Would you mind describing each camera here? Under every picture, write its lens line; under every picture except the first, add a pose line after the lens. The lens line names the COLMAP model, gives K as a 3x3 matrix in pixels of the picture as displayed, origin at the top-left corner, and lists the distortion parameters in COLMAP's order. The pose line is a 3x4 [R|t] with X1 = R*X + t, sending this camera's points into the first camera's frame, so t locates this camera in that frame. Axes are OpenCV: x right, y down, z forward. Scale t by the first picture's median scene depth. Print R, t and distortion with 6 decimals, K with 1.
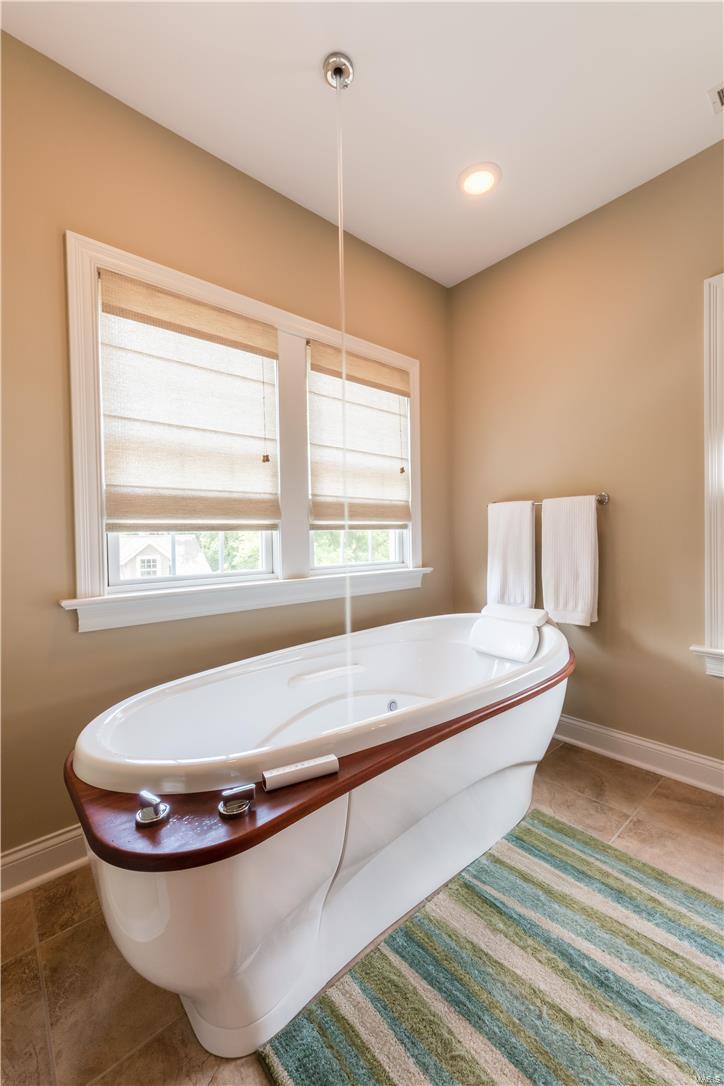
lens RADIAL K [[442.0, 0, 363.9], [0, 442.0, 544.5], [0, 0, 1]] dist [-0.001268, 0.008892]
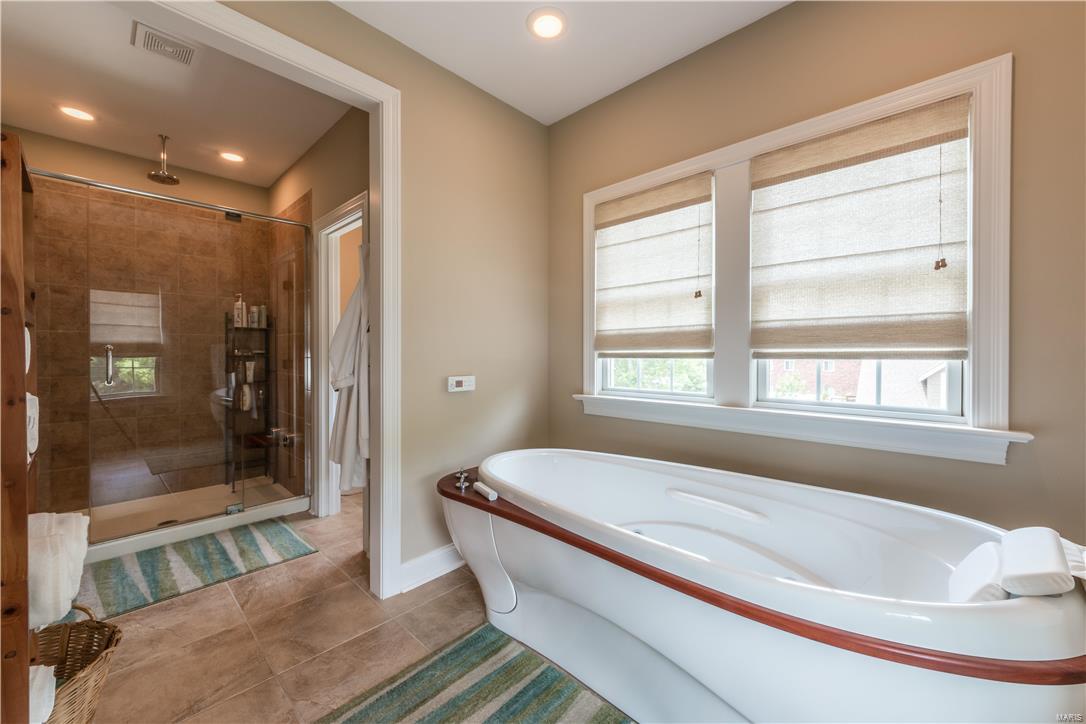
lens RADIAL K [[419.5, 0, 546.0], [0, 419.5, 354.4], [0, 0, 1]] dist [-0.000531, 0.000062]
pose [[0.096640, 0.019957, -0.995119, 0.768846], [-0.018779, 0.999658, 0.018225, -0.052104], [0.995142, 0.016926, 0.096982, 0.495405]]
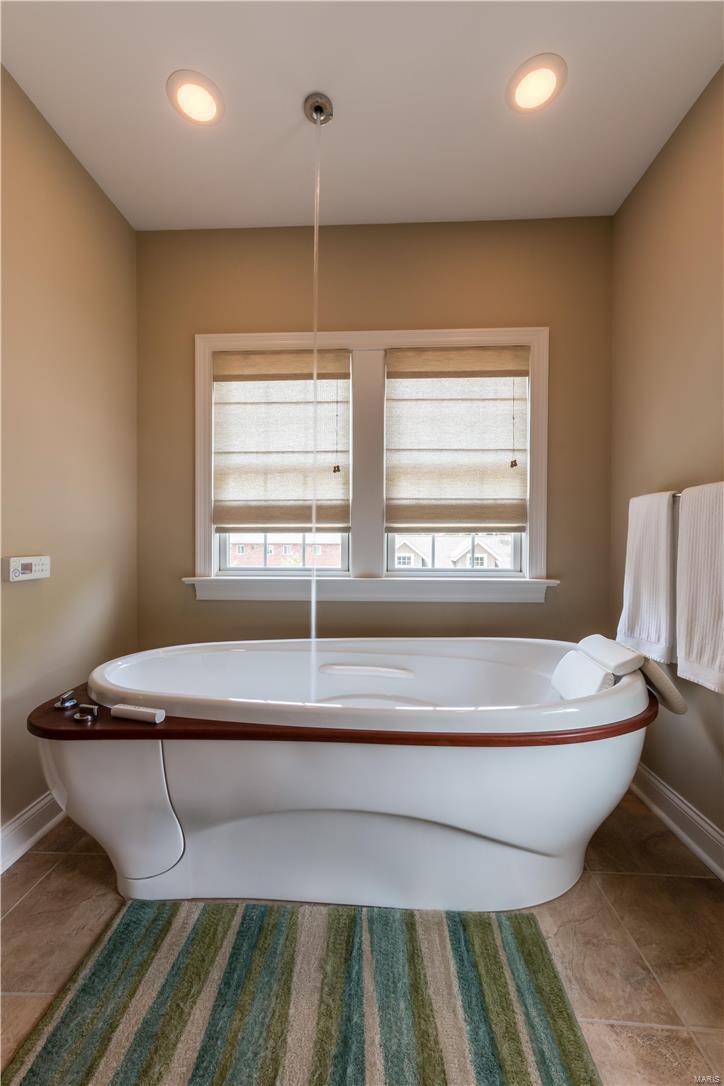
lens RADIAL K [[433.8, 0, 362.6], [0, 433.8, 545.0], [0, 0, 1]] dist [-0.001031, 0.006952]
pose [[0.721947, 0.028312, -0.691369, 0.574766], [-0.027386, 0.999549, 0.012334, -0.015098], [0.691406, 0.010029, 0.722397, 0.236413]]
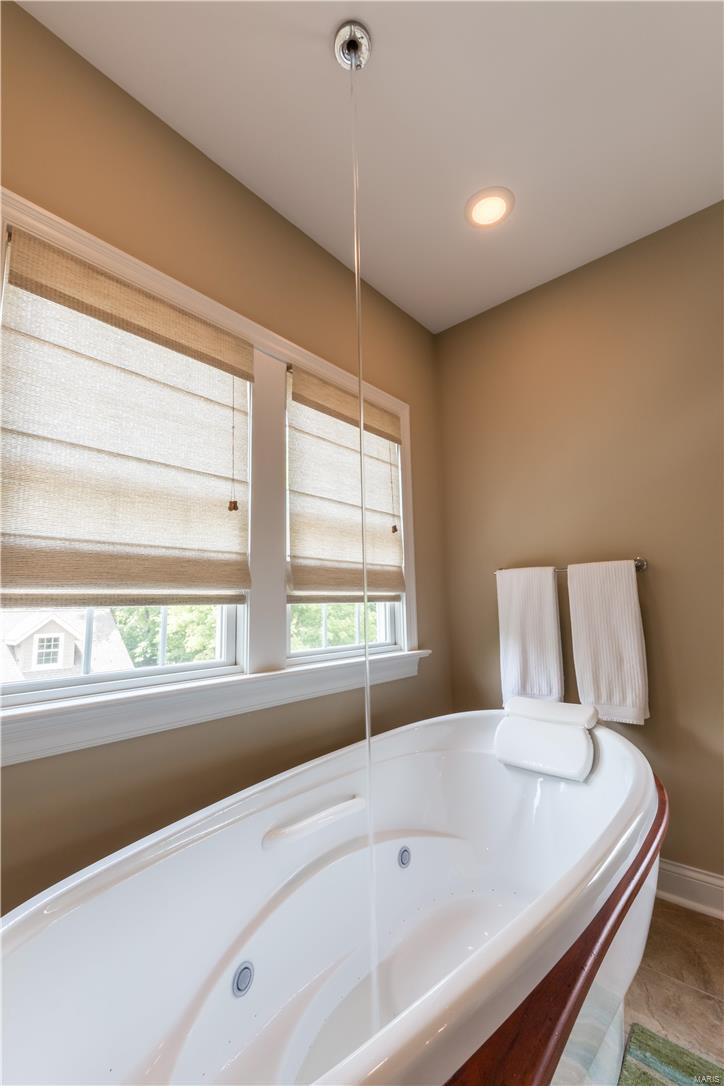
lens RADIAL K [[462.9, 0, 362.4], [0, 462.9, 545.1], [0, 0, 1]] dist [0.000997, 0.004402]
pose [[0.991238, 0.012705, 0.131475, -0.104805], [0.007769, 0.988033, -0.154046, -0.008701], [-0.131859, 0.153717, 0.979277, 0.217609]]
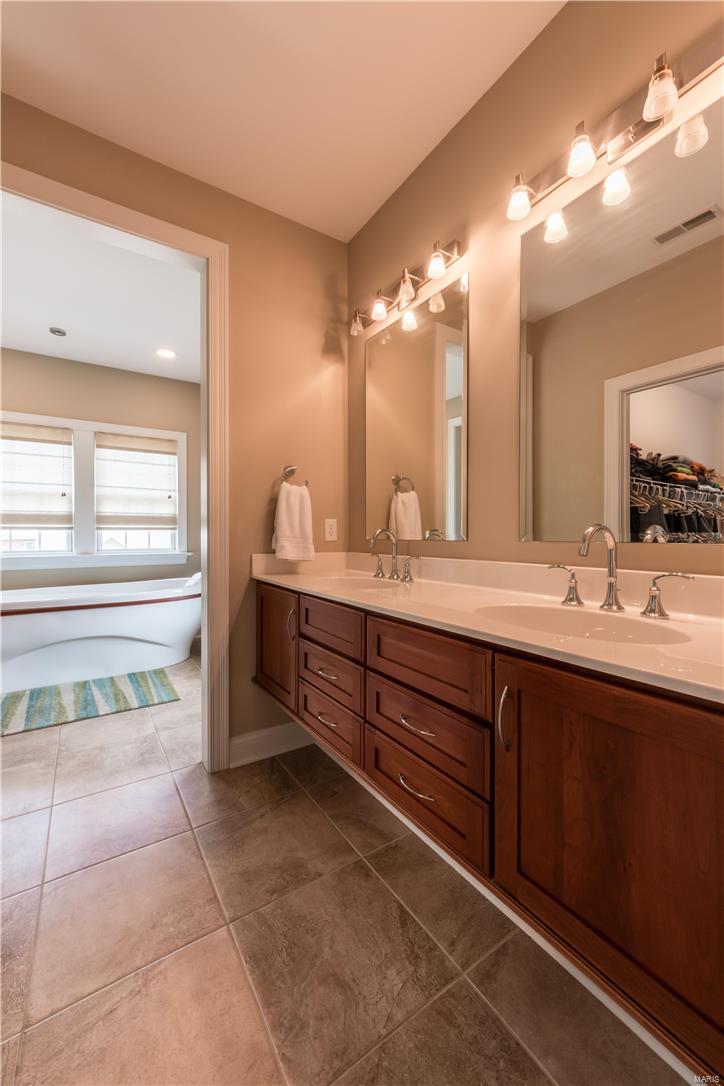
lens RADIAL K [[419.5, 0, 364.7], [0, 419.5, 537.4], [0, 0, 1]] dist [-0.000531, 0.000062]
pose [[0.991518, 0.016560, -0.128908, 1.343085], [-0.017793, 0.999806, -0.008418, -0.006233], [0.128744, 0.010641, 0.991621, -0.698654]]
